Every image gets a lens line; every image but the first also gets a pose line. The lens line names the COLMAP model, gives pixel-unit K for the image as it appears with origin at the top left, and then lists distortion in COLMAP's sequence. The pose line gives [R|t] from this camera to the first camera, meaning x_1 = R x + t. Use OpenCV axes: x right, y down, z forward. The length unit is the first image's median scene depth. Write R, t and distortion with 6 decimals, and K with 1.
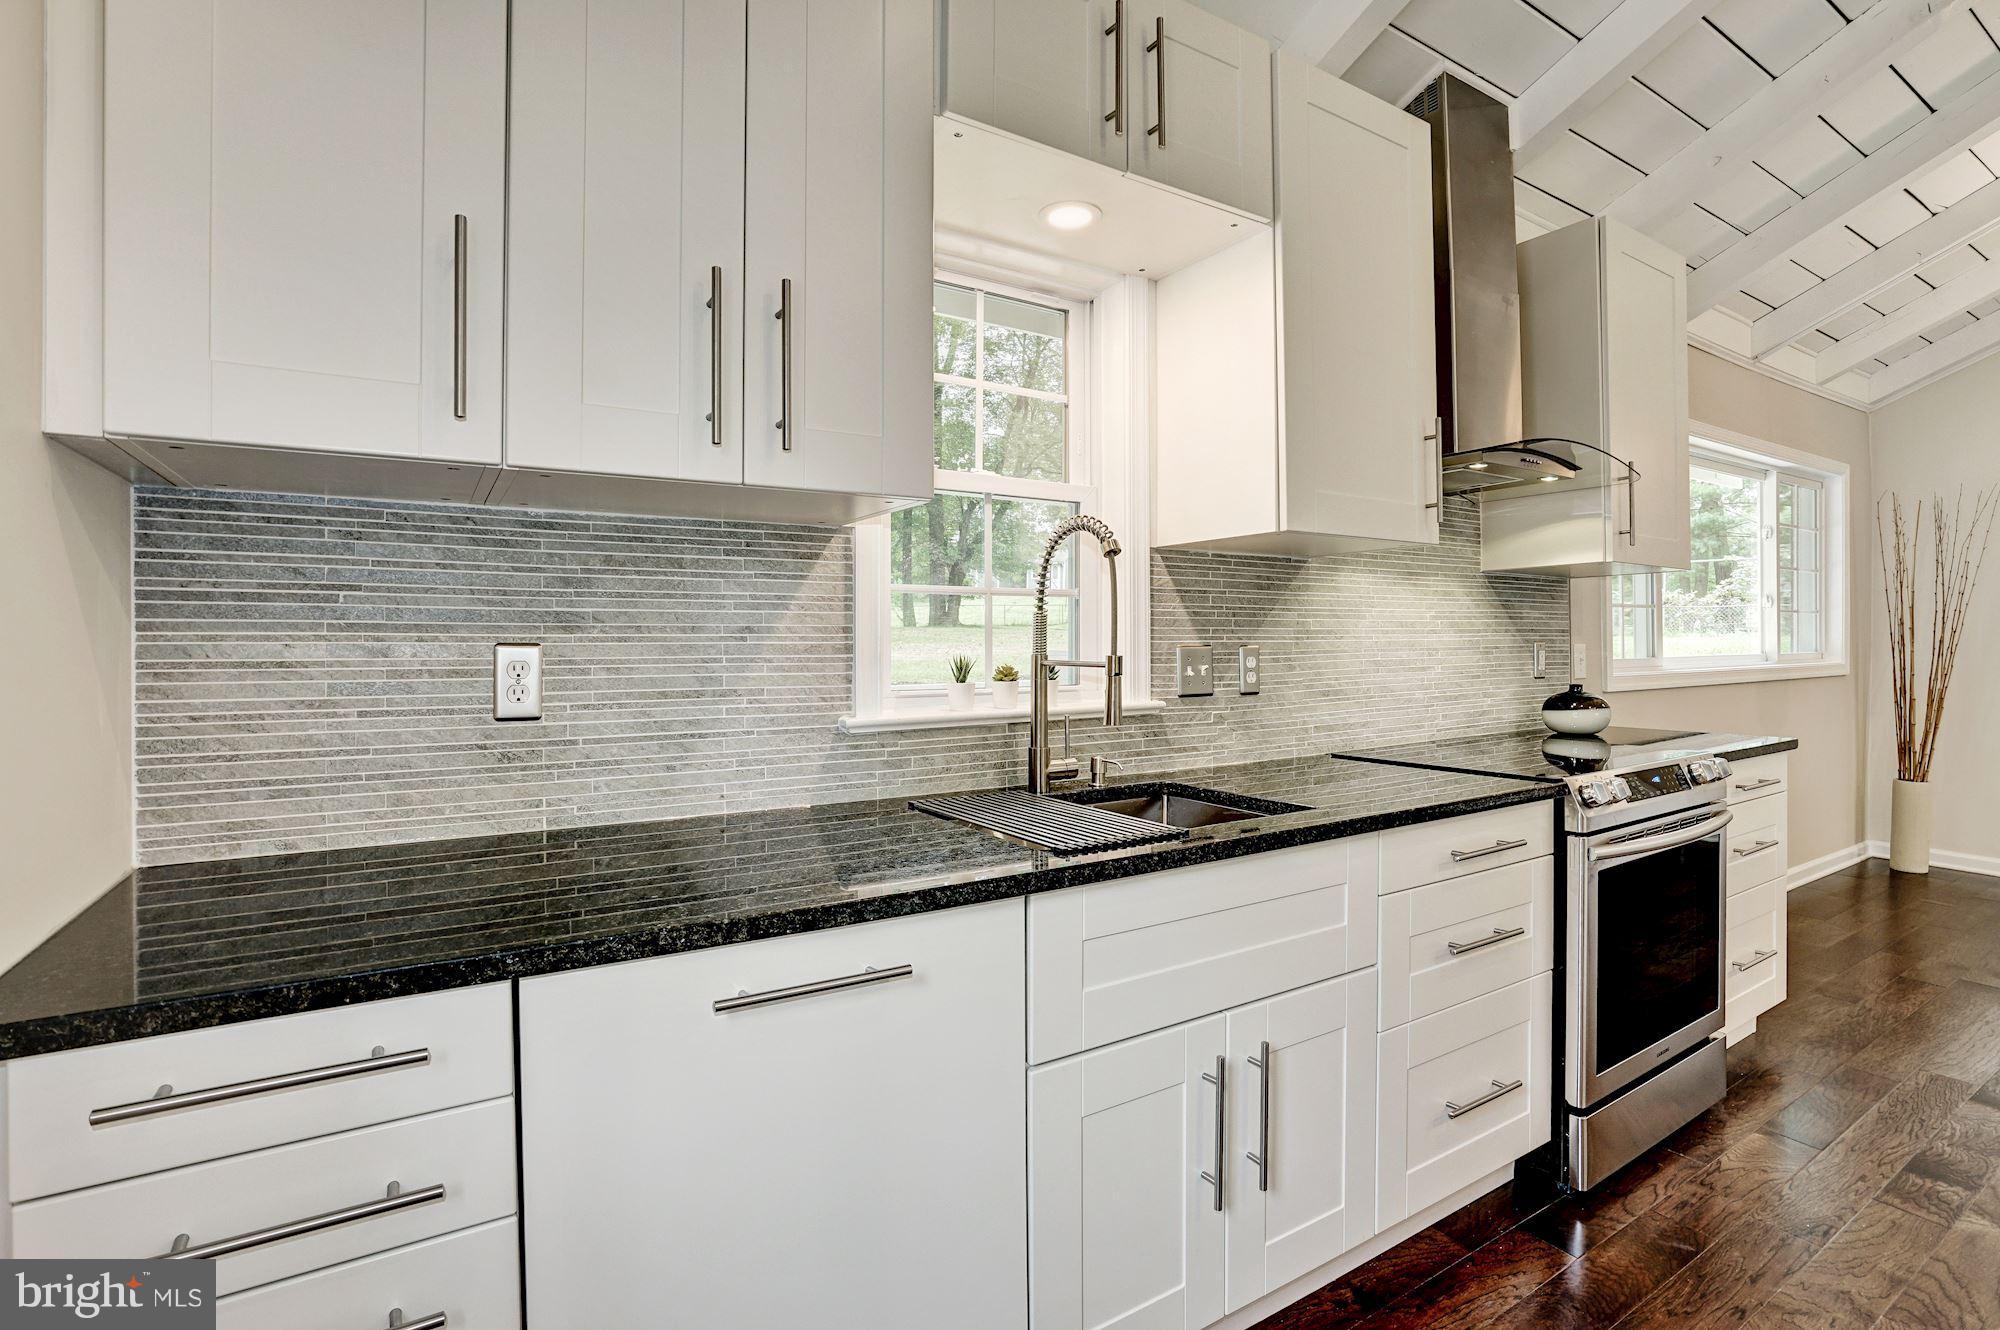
lens RADIAL K [[945.5, 0, 1006.2], [0, 945.5, 655.2], [0, 0, 1]] dist [-0.049633, 0.019382]
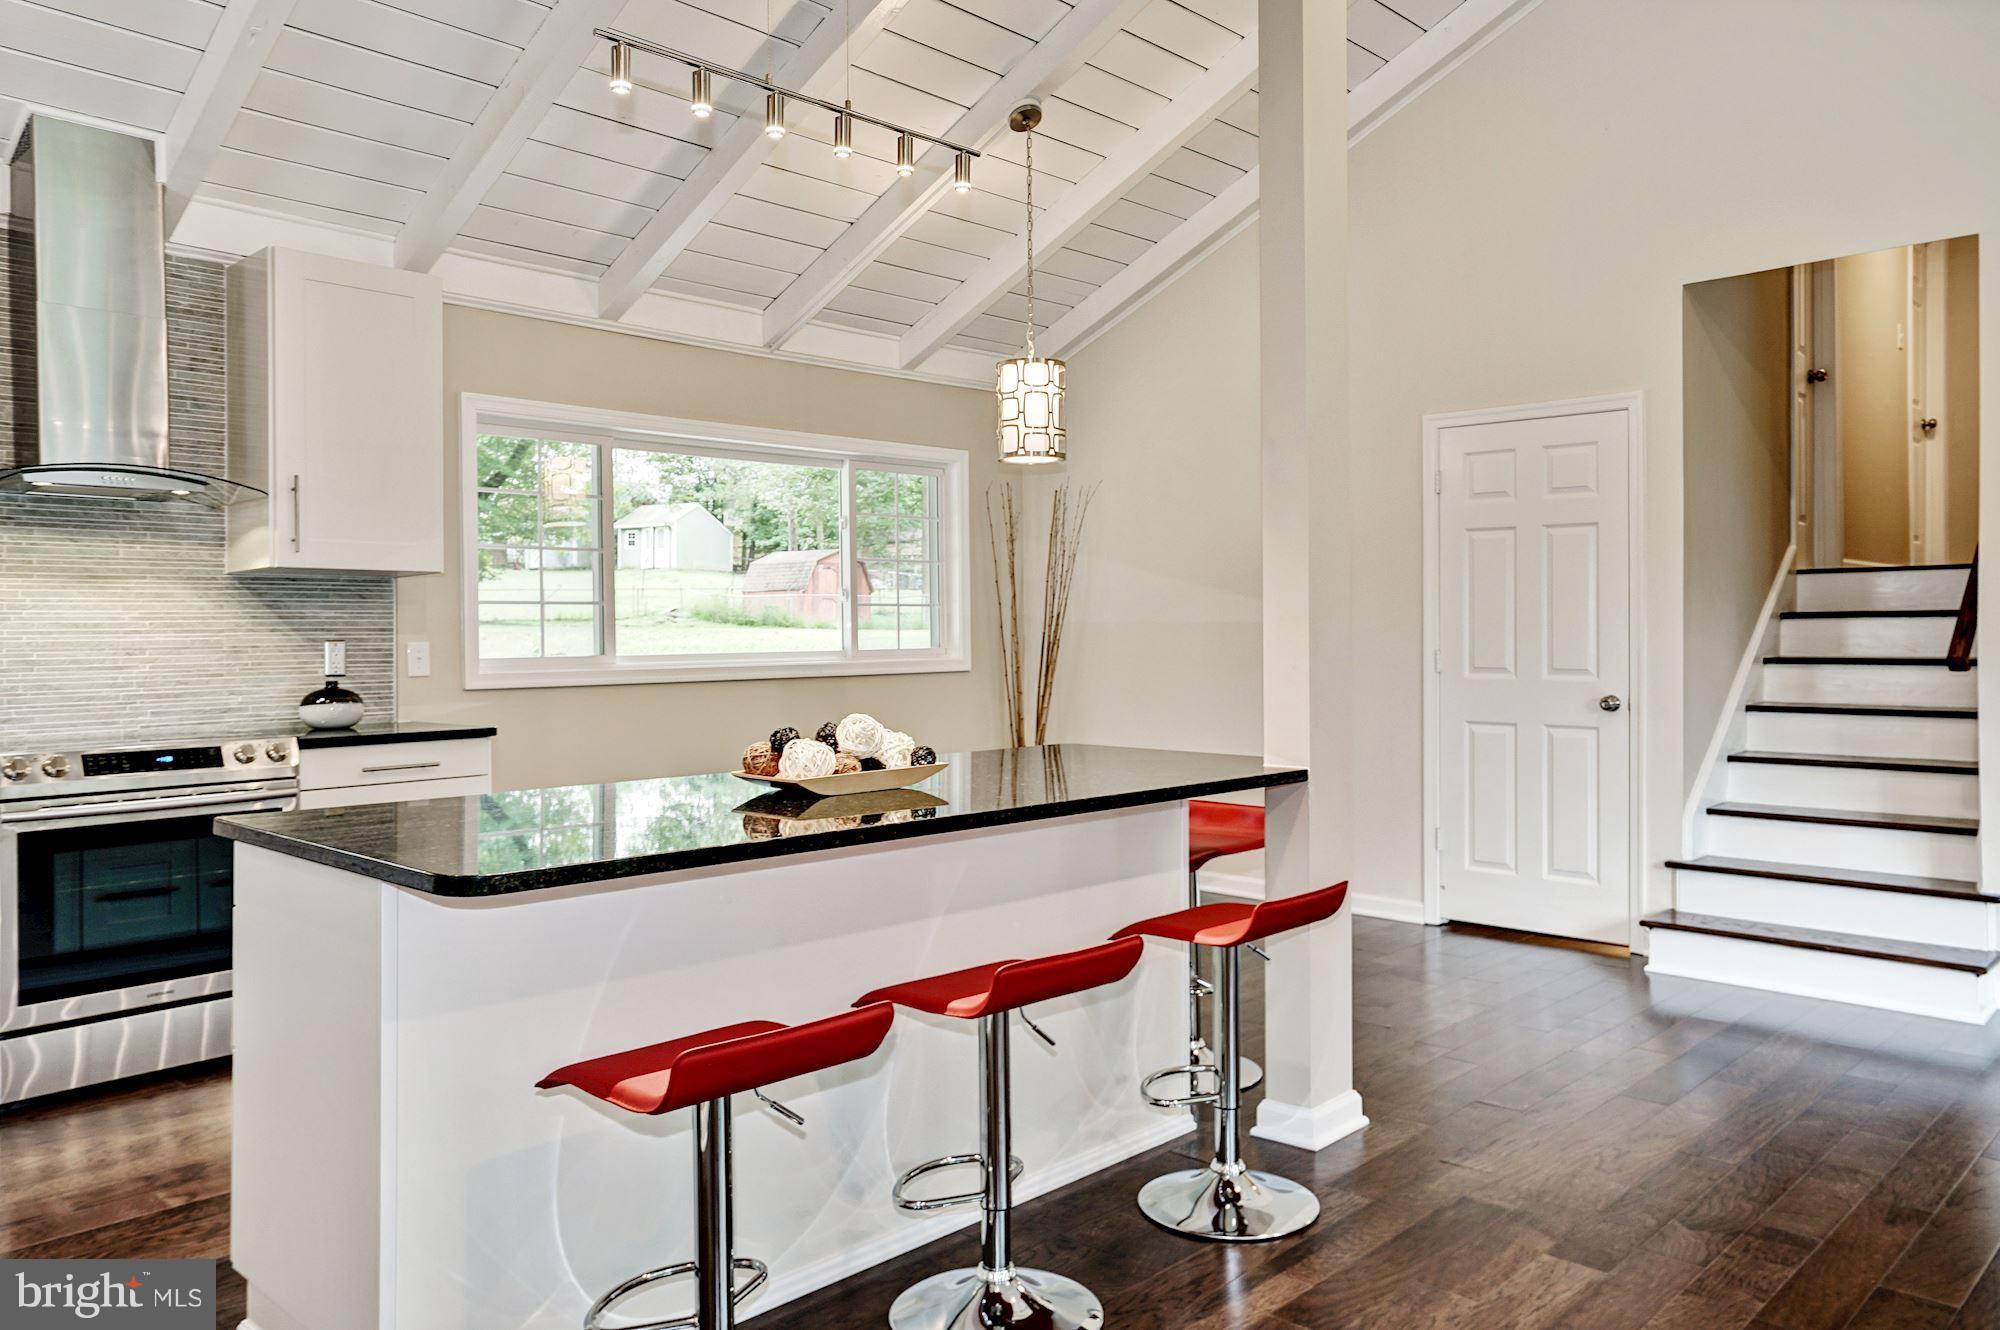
lens RADIAL K [[1427.0, 0, 1005.1], [0, 1427.0, 637.3], [0, 0, 1]] dist [0.008519, 0.019372]
pose [[0.969618, -0.007209, 0.244519, 1.115484], [0.011230, 0.999824, -0.015052, 0.017379], [-0.244367, 0.017341, 0.969528, -0.877202]]
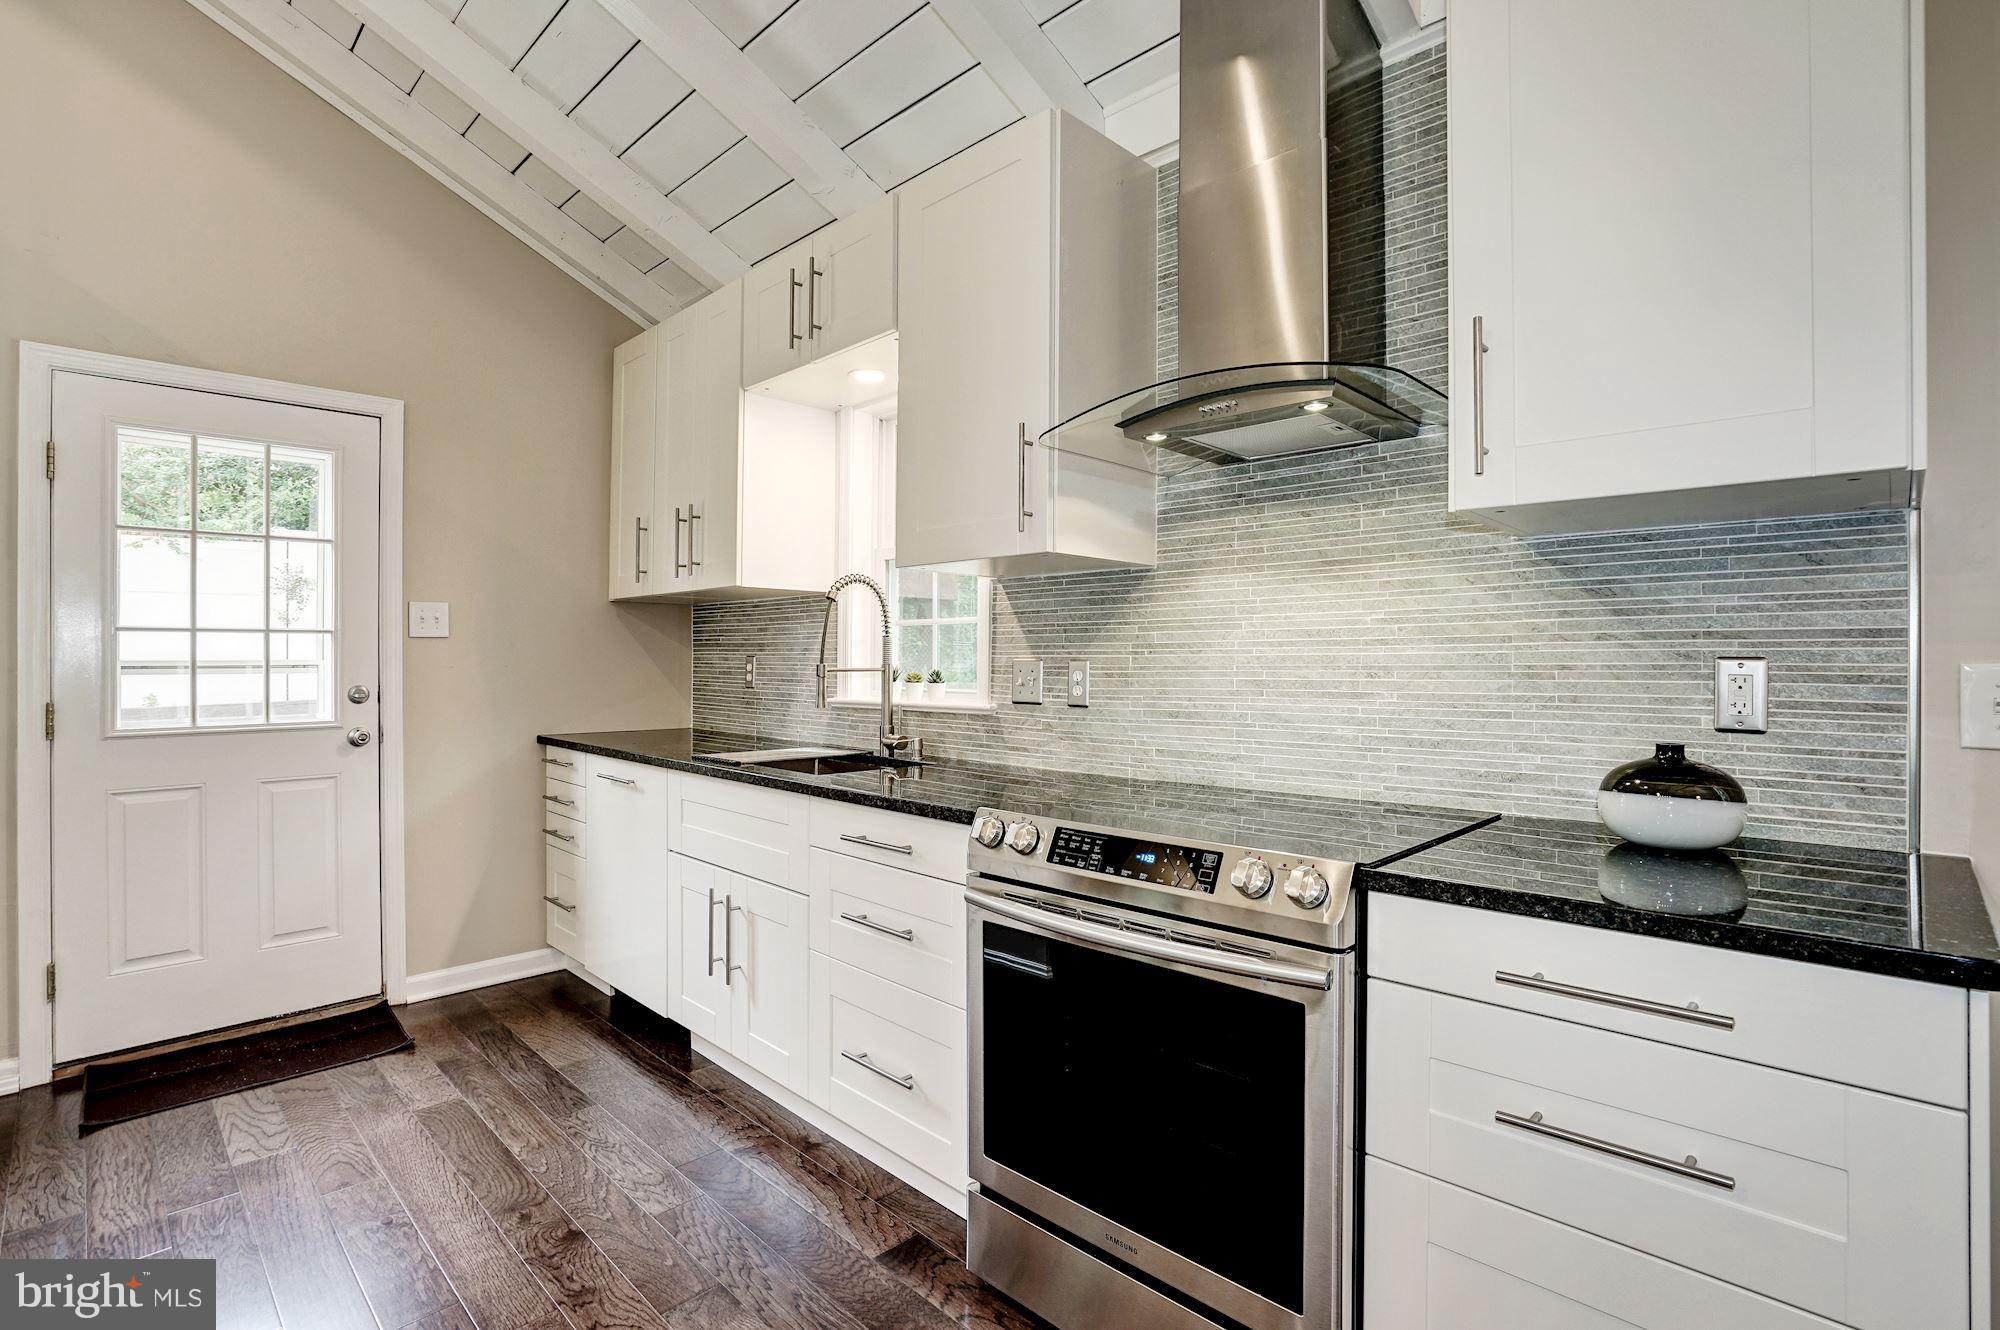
lens RADIAL K [[945.5, 0, 1006.2], [0, 945.5, 655.2], [0, 0, 1]] dist [-0.049633, 0.019382]
pose [[0.230162, 0.000915, -0.973152, 1.177090], [-0.014053, 0.999898, -0.002384, -0.011178], [0.973051, 0.014224, 0.230151, 0.639260]]
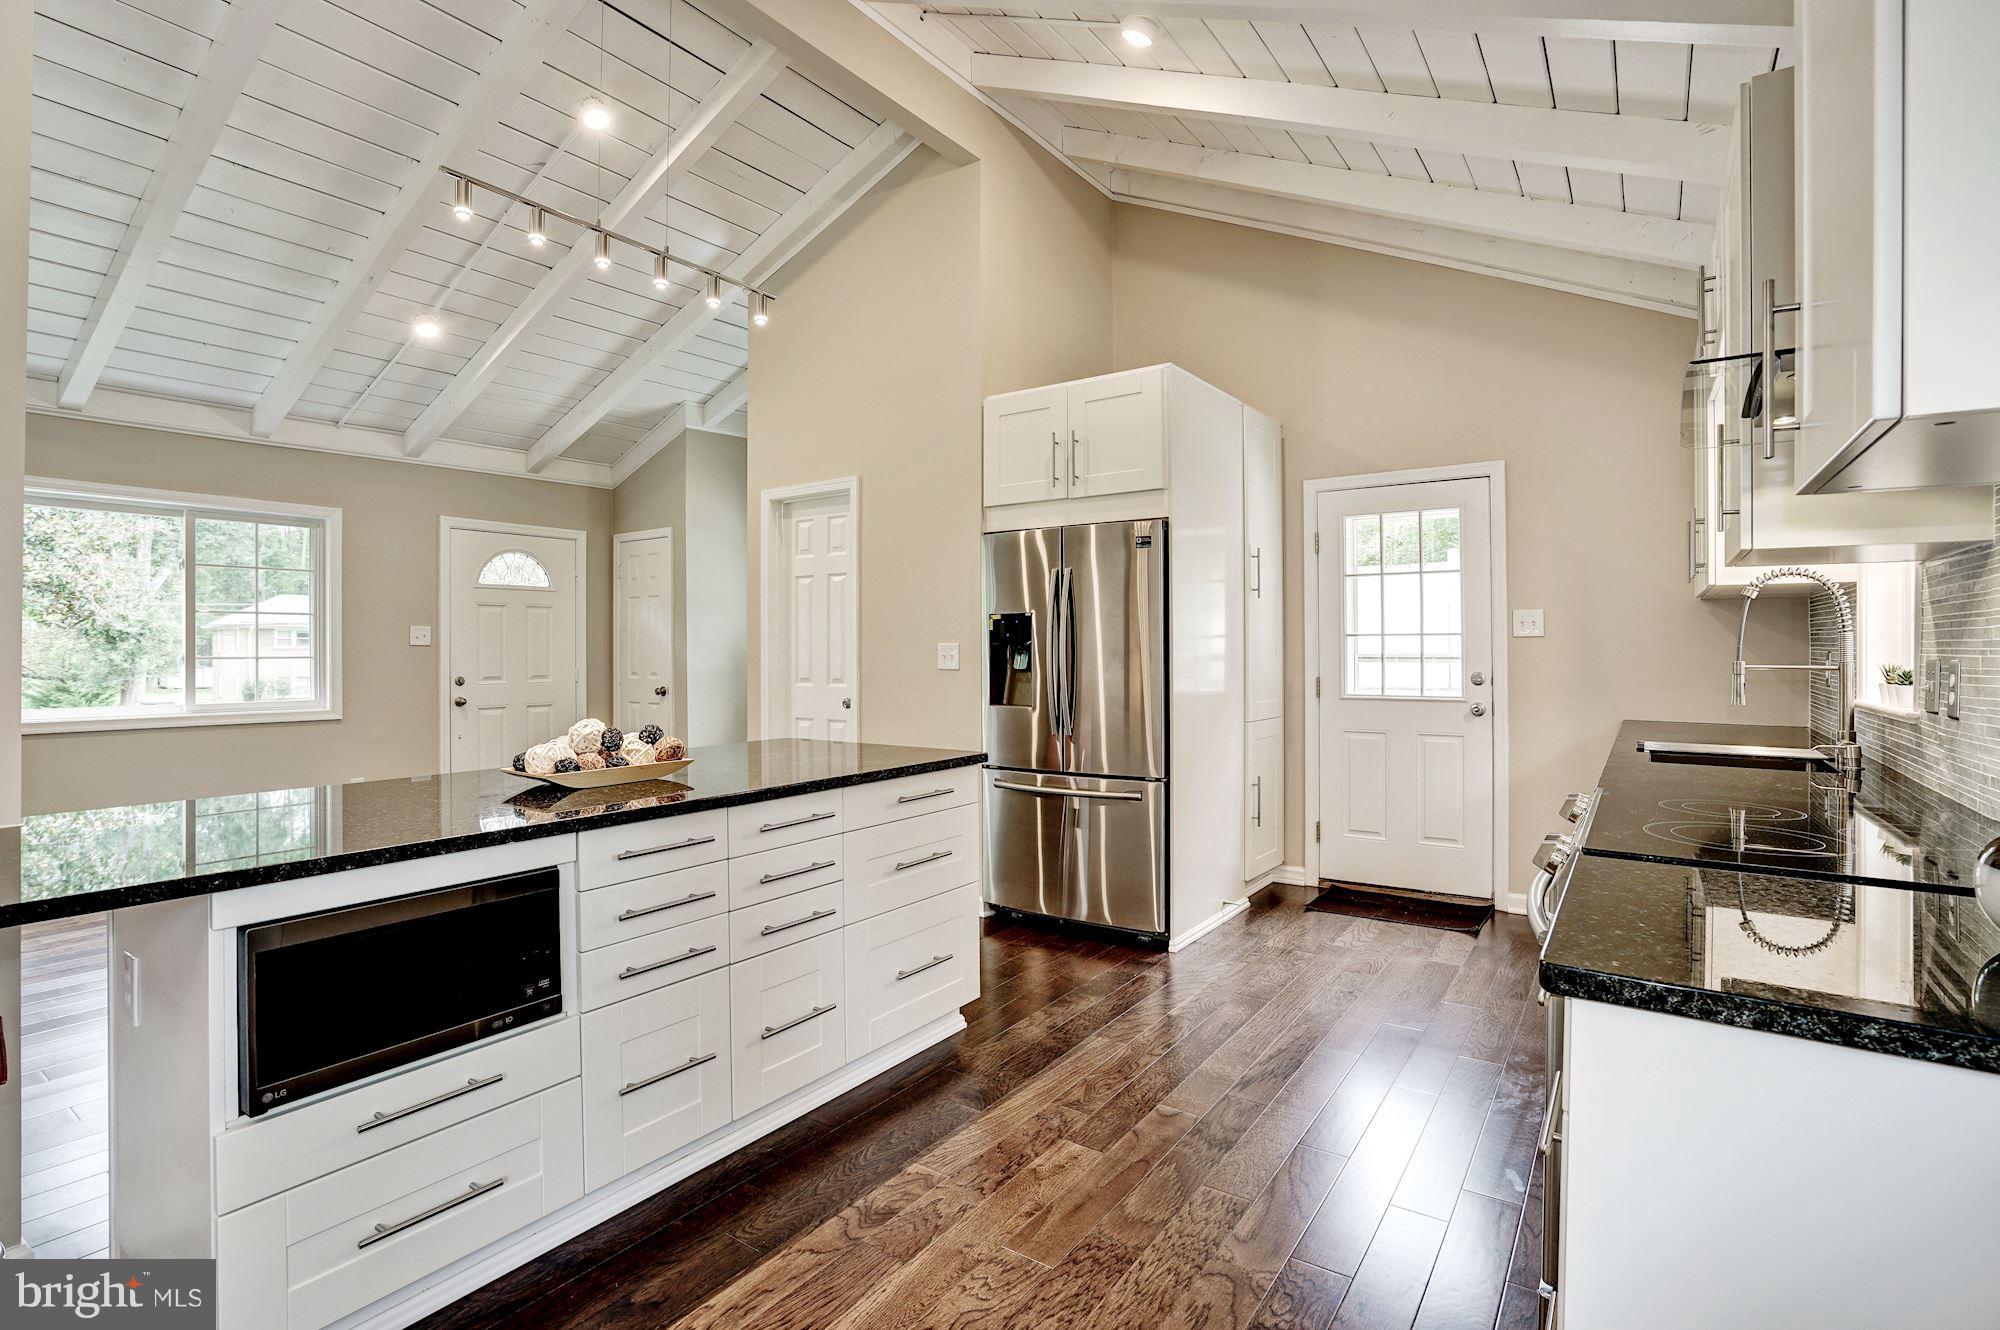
lens RADIAL K [[962.7, 0, 1000.9], [0, 962.7, 658.6], [0, 0, 1]] dist [-0.054190, 0.021375]
pose [[-0.920523, 0.007290, -0.390621, 1.277075], [-0.002390, 0.999702, 0.024289, -0.027613], [0.390681, 0.023292, -0.920231, 1.363235]]
